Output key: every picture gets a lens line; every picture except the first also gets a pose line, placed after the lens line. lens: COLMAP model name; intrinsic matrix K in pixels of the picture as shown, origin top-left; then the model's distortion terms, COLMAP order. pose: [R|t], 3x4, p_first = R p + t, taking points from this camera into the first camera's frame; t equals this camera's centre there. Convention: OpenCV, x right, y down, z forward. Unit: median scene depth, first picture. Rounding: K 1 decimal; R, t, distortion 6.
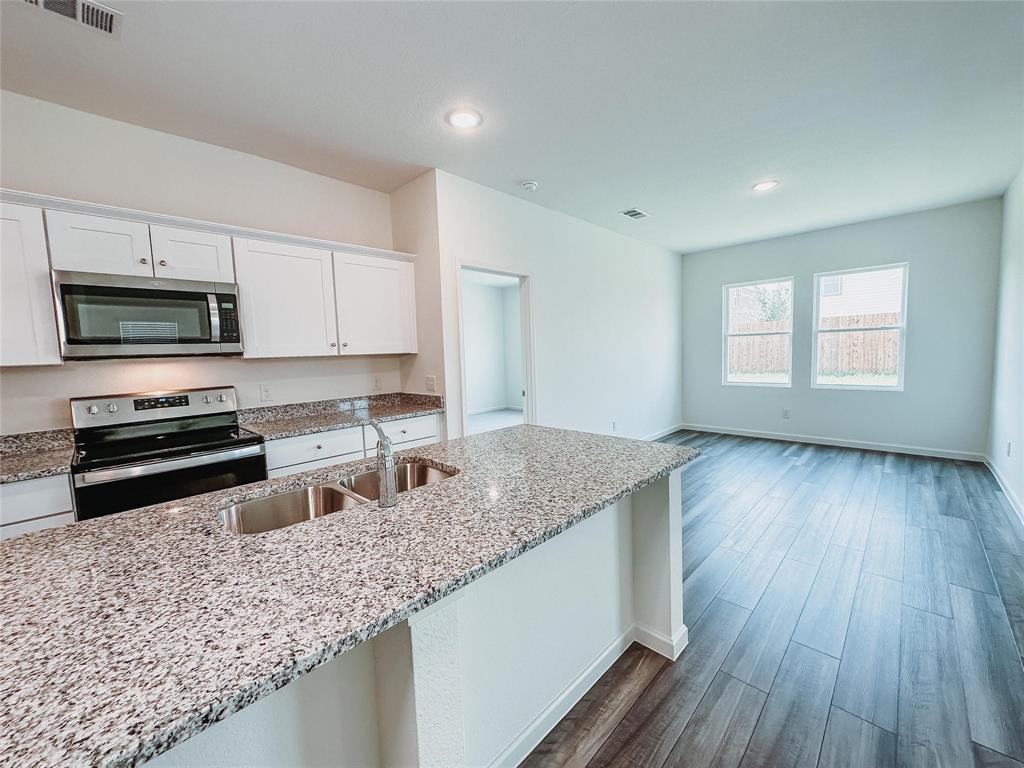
lens RADIAL K [[405.1, 0, 515.1], [0, 405.1, 383.8], [0, 0, 1]] dist [-0.001071, 0.000702]
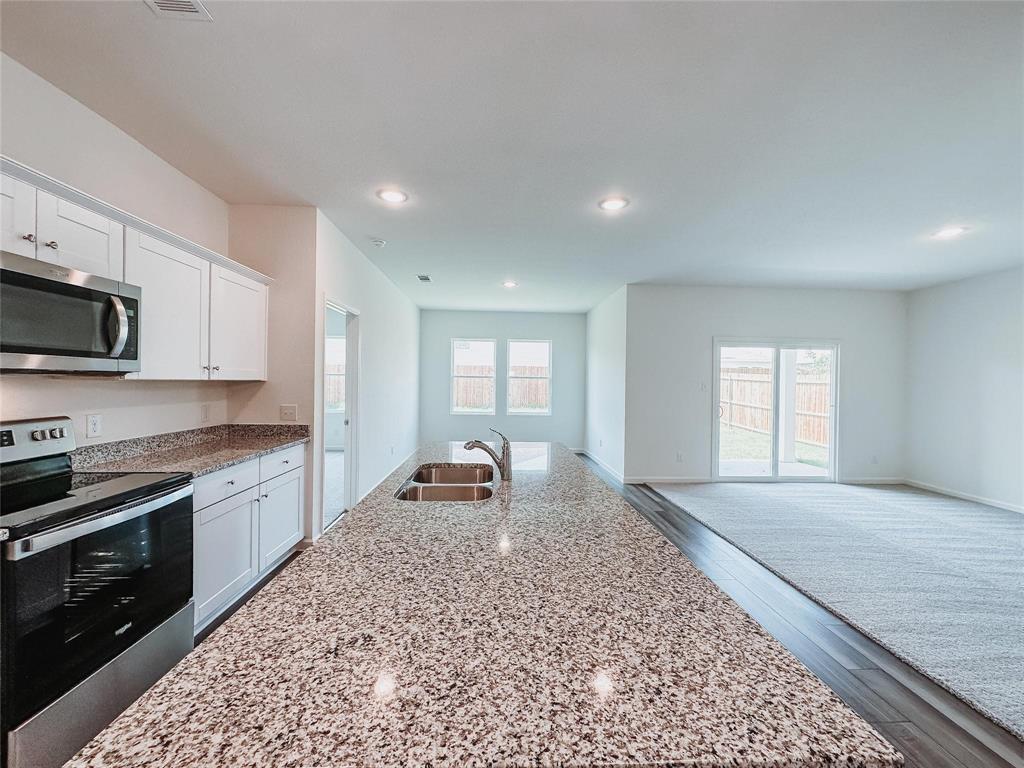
lens RADIAL K [[405.1, 0, 511.1], [0, 405.1, 383.8], [0, 0, 1]] dist [-0.001071, 0.000702]
pose [[0.684891, 0.039165, 0.727592, -0.473605], [0.024657, 0.996737, -0.076862, 0.015450], [-0.728228, 0.070582, 0.681690, -0.044615]]
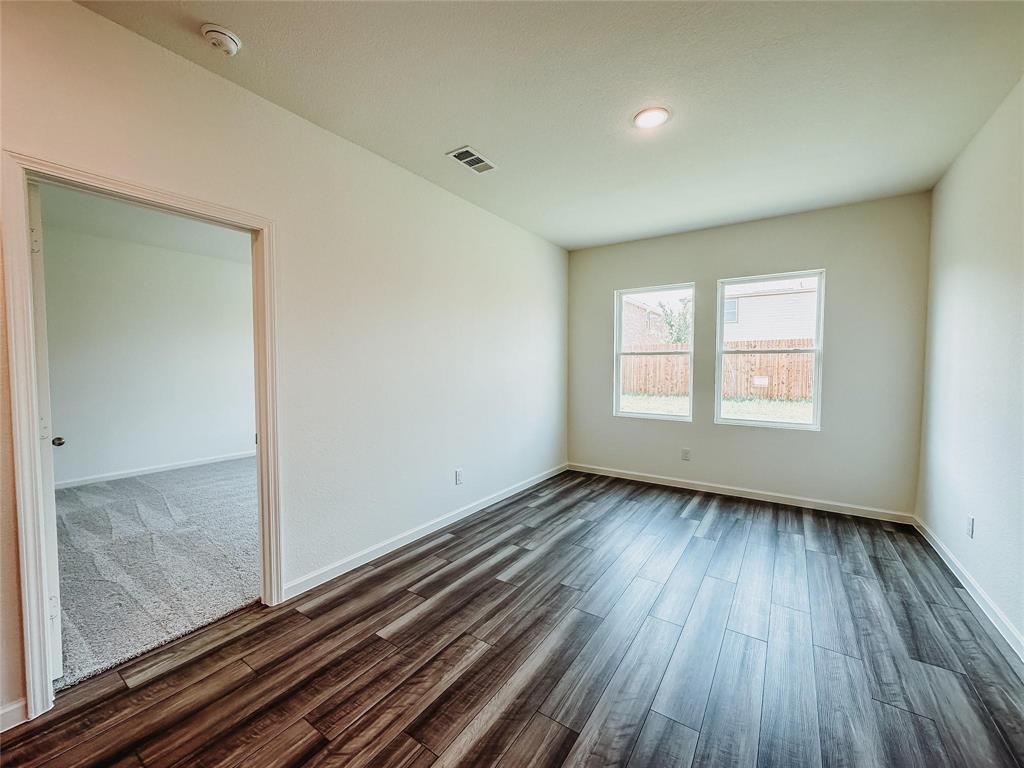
lens RADIAL K [[405.1, 0, 514.9], [0, 405.1, 381.1], [0, 0, 1]] dist [-0.001071, 0.000702]
pose [[0.983918, 0.027364, 0.176510, 0.280464], [-0.019659, 0.998782, -0.045255, -0.037986], [-0.177533, 0.041057, 0.983258, 0.393317]]
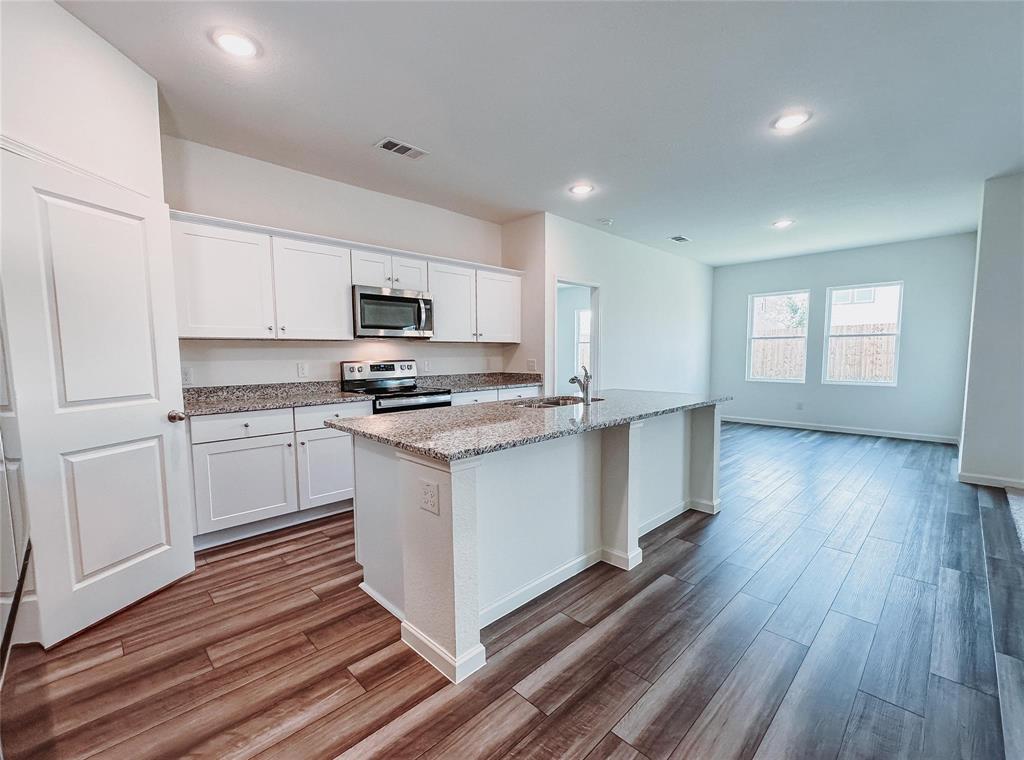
lens RADIAL K [[436.6, 0, 506.8], [0, 436.6, 389.9], [0, 0, 1]] dist [-0.001315, 0.000042]
pose [[0.999176, 0.029133, -0.028242, -0.213100], [-0.029067, 0.999574, 0.002746, 0.070849], [0.028310, -0.001923, 0.999597, -0.418786]]
